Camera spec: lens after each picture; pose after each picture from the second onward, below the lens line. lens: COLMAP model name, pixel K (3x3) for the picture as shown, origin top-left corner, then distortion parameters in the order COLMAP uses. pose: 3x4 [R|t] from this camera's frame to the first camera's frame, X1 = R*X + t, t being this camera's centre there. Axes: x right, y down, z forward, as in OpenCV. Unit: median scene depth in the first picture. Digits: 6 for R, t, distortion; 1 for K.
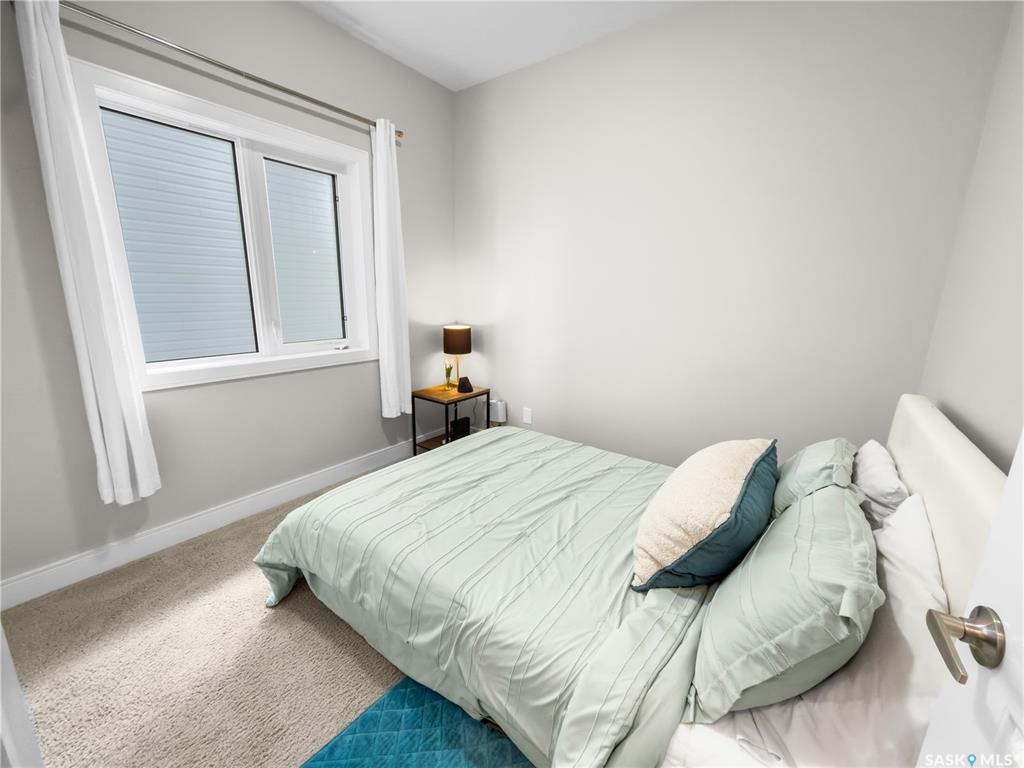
lens RADIAL K [[411.5, 0, 512.0], [0, 411.5, 384.0], [0, 0, 1]] dist [-0.001640, -0.000311]
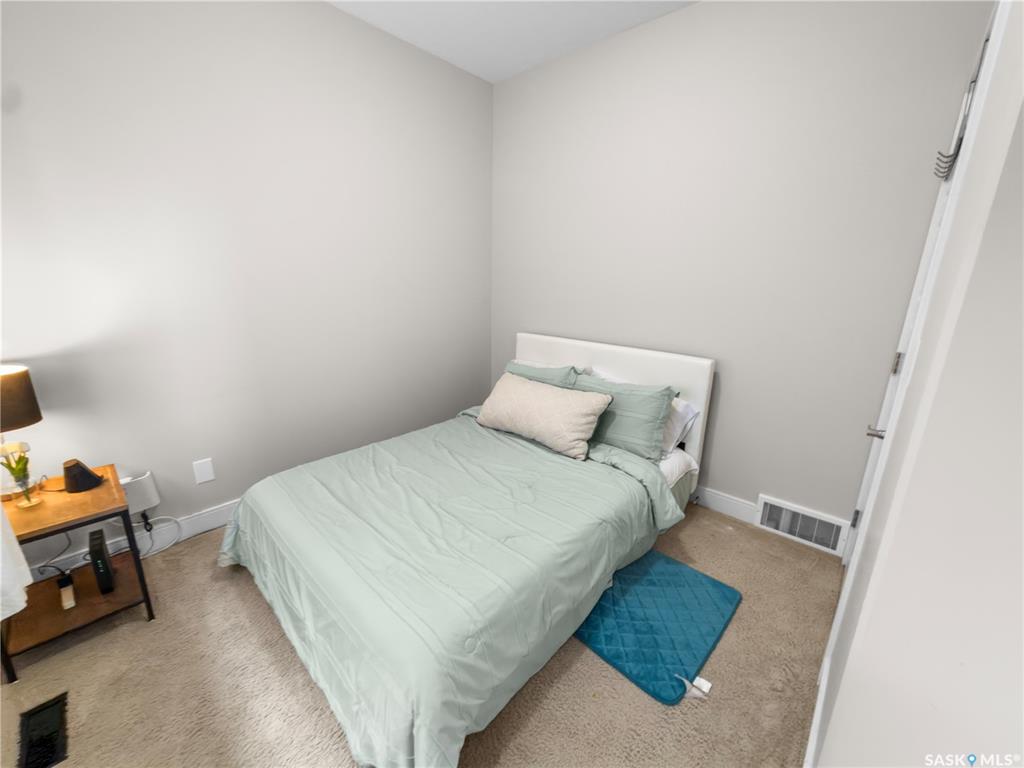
lens RADIAL K [[411.5, 0, 512.0], [0, 411.5, 384.0], [0, 0, 1]] dist [-0.001640, -0.000311]
pose [[0.120311, -0.279063, 0.952706, -1.035585], [0.210381, 0.945047, 0.250252, -0.247659], [-0.970188, 0.170323, 0.172409, 0.739819]]
